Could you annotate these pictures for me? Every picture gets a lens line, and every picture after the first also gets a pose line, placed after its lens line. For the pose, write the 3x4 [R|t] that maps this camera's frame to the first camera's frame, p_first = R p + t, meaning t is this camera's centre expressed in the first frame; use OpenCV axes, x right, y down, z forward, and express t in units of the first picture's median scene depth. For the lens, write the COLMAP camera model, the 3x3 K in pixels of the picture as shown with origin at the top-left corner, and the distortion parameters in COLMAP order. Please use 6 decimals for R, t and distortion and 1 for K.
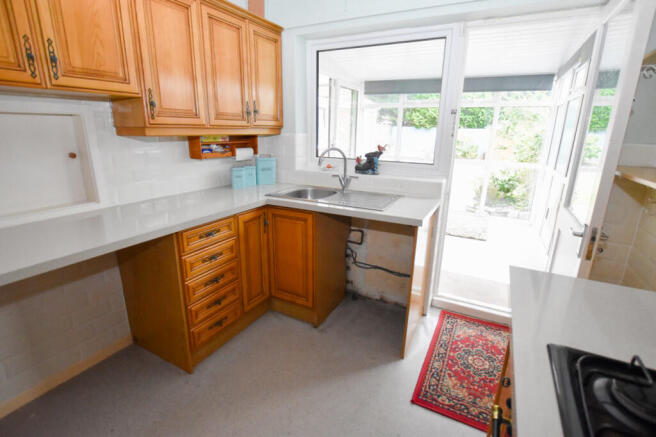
lens RADIAL K [[308.9, 0, 328.0], [0, 308.9, 218.5], [0, 0, 1]] dist [-0.026443, 0.000213]
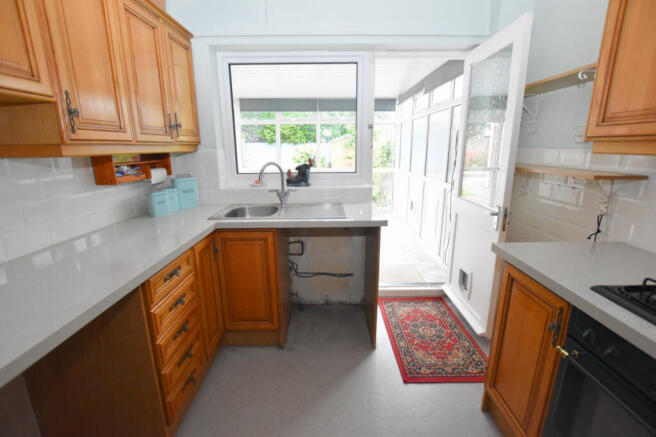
lens RADIAL K [[292.5, 0, 328.0], [0, 292.5, 218.5], [0, 0, 1]] dist [-0.022012, 0.001284]
pose [[0.882306, -0.133034, 0.451483, -0.258325], [0.149401, 0.988777, -0.000612, -0.023565], [-0.446335, 0.067991, 0.892279, 0.094451]]
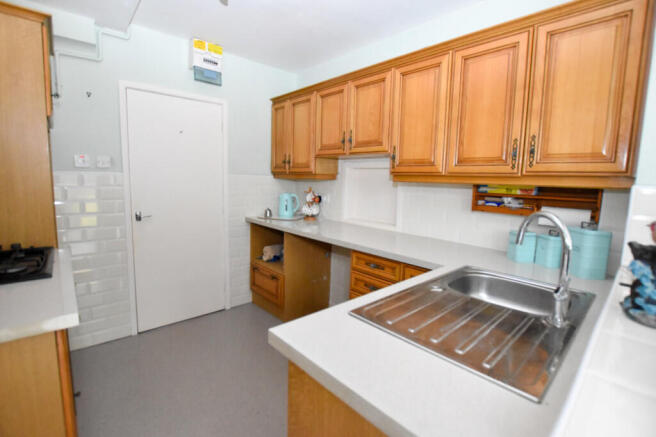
lens RADIAL K [[308.9, 0, 328.0], [0, 308.9, 218.5], [0, 0, 1]] dist [-0.026443, 0.000213]
pose [[-0.342263, 0.096538, -0.934632, 0.521146], [-0.285376, 0.937039, 0.201292, -0.213514], [0.895219, 0.335616, -0.293165, 0.826950]]
